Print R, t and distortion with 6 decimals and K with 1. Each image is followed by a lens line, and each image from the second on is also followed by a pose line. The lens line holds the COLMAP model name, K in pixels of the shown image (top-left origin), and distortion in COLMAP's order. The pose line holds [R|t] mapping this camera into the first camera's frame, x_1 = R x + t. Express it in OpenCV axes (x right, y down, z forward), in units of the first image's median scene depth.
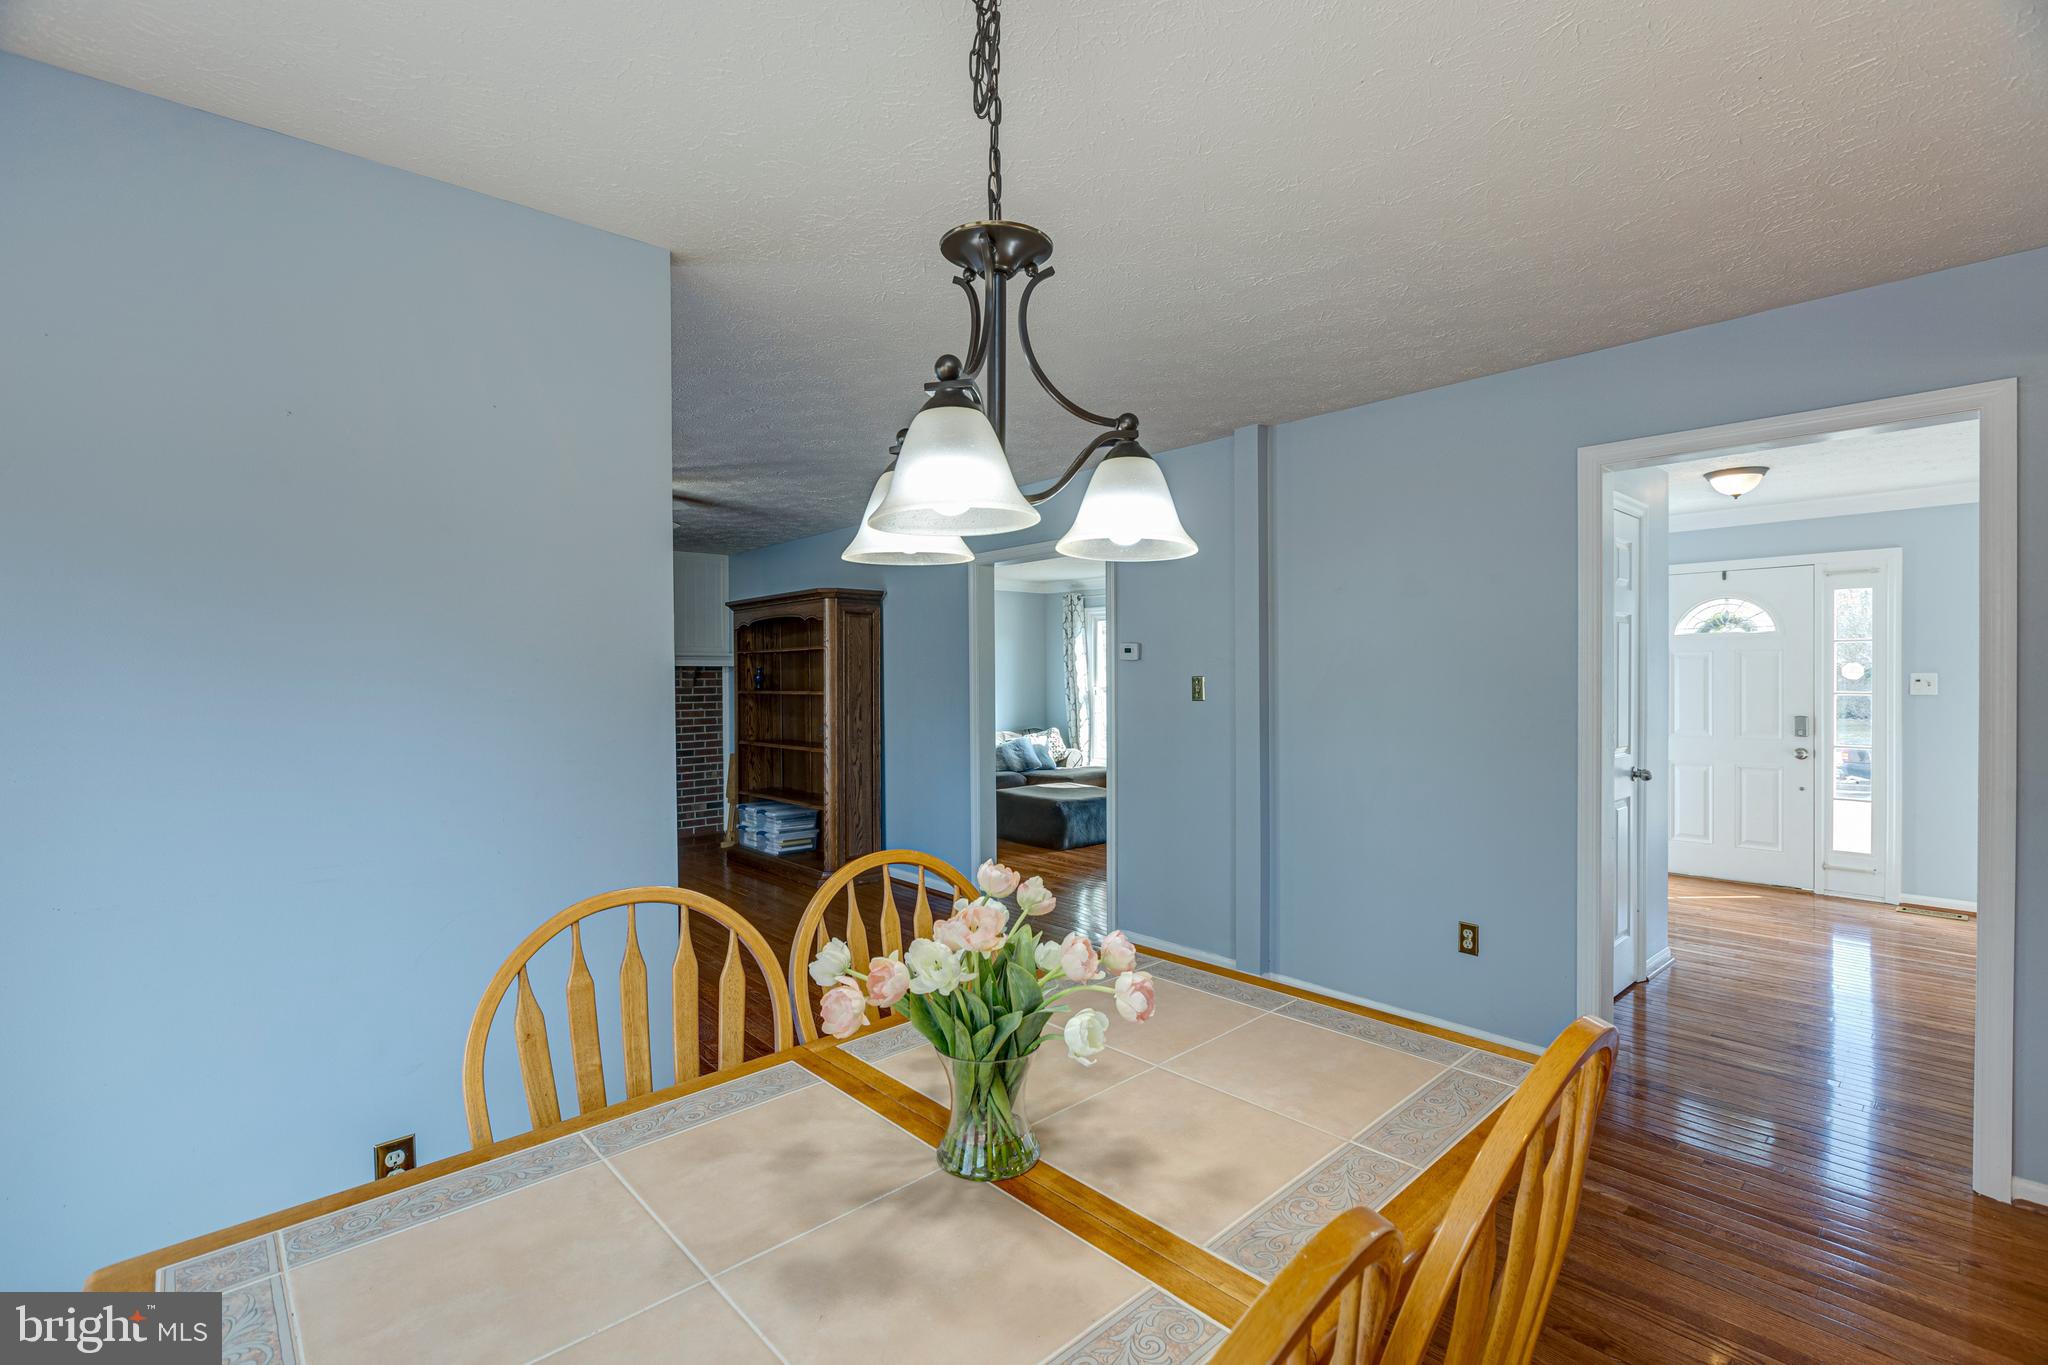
lens RADIAL K [[914.4, 0, 1023.8], [0, 914.4, 676.6], [0, 0, 1]] dist [-0.003294, -0.000171]
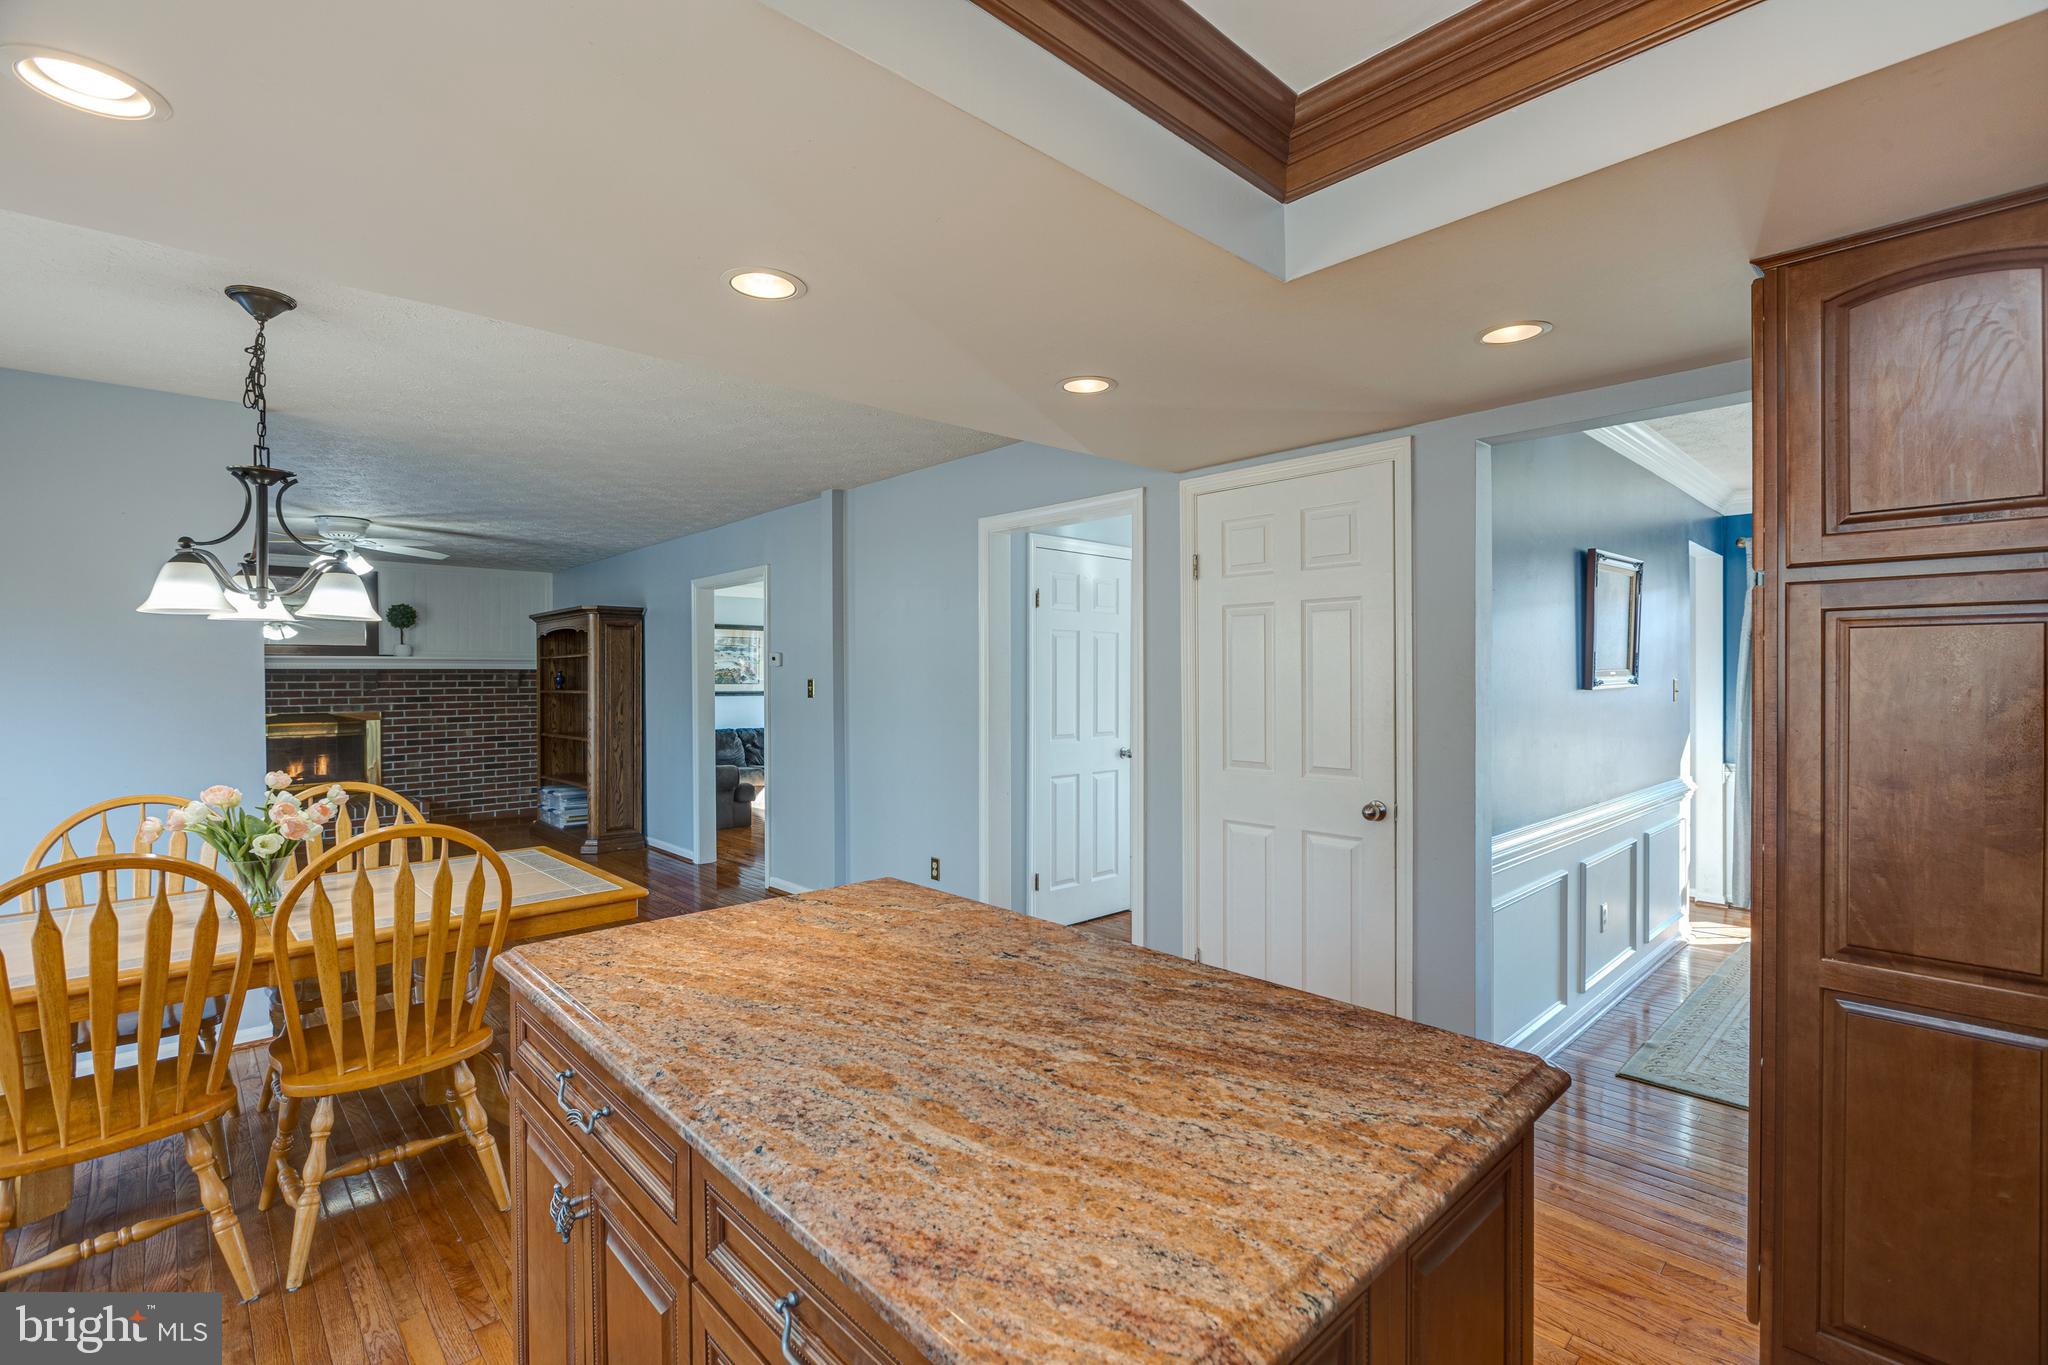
lens RADIAL K [[914.4, 0, 1023.8], [0, 914.4, 676.6], [0, 0, 1]] dist [-0.003294, -0.000171]
pose [[0.999738, 0.002410, 0.022783, 0.300381], [-0.002359, 0.999995, -0.002238, -0.001128], [-0.022788, 0.002184, 0.999738, -0.200601]]
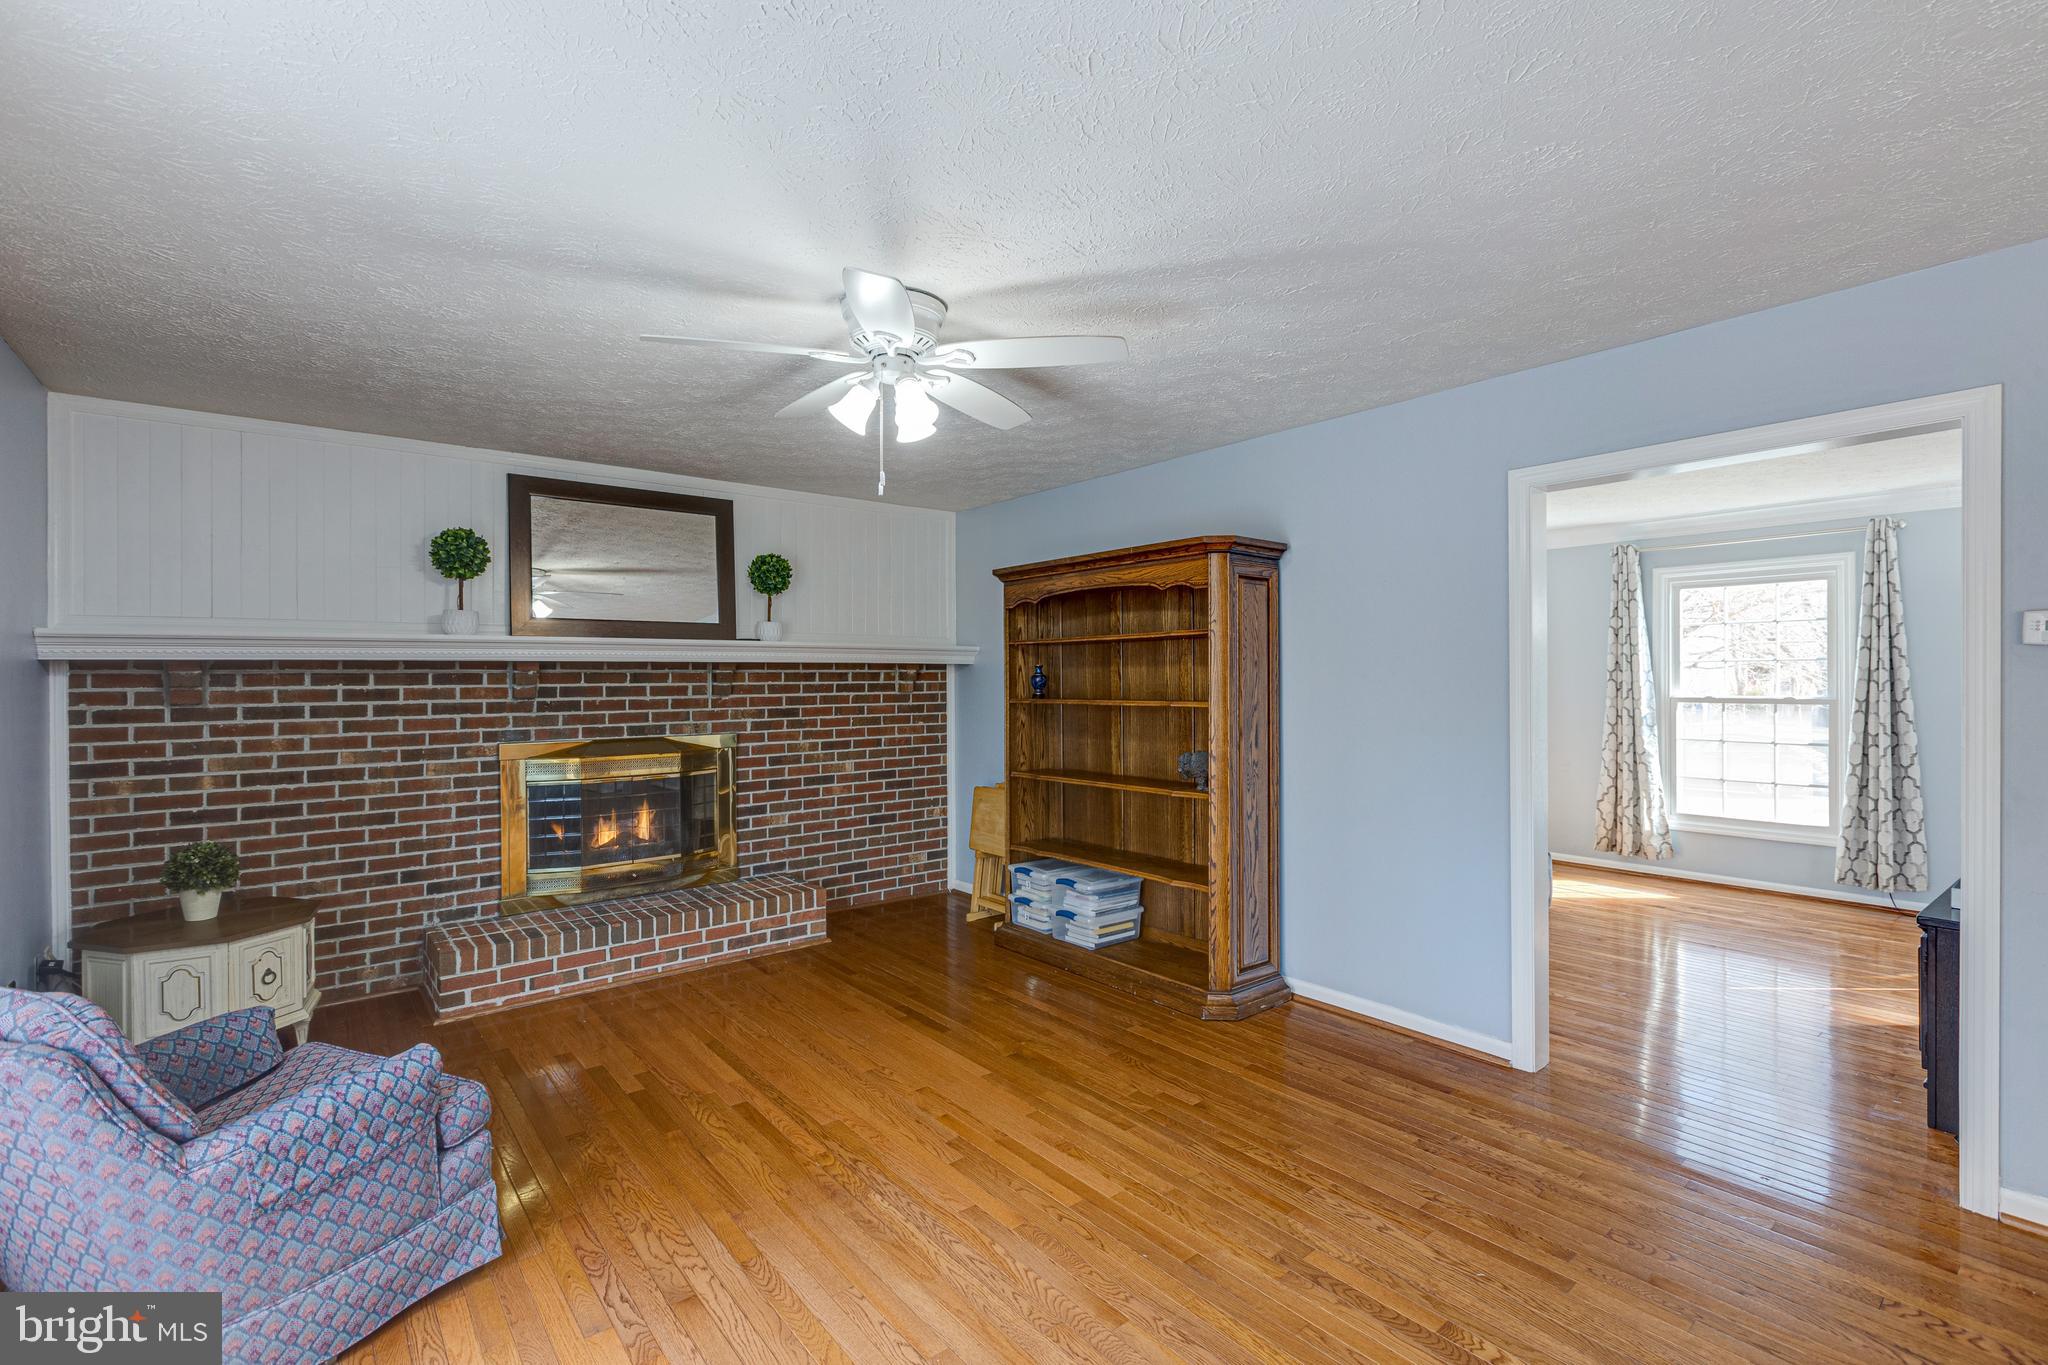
lens RADIAL K [[901.2, 0, 1036.8], [0, 901.2, 680.4], [0, 0, 1]] dist [-0.001348, -0.000196]
pose [[0.999491, 0.003085, -0.031754, -0.289140], [-0.003099, 0.999995, -0.000387, 0.001998], [0.031752, 0.000485, 0.999496, 0.347040]]
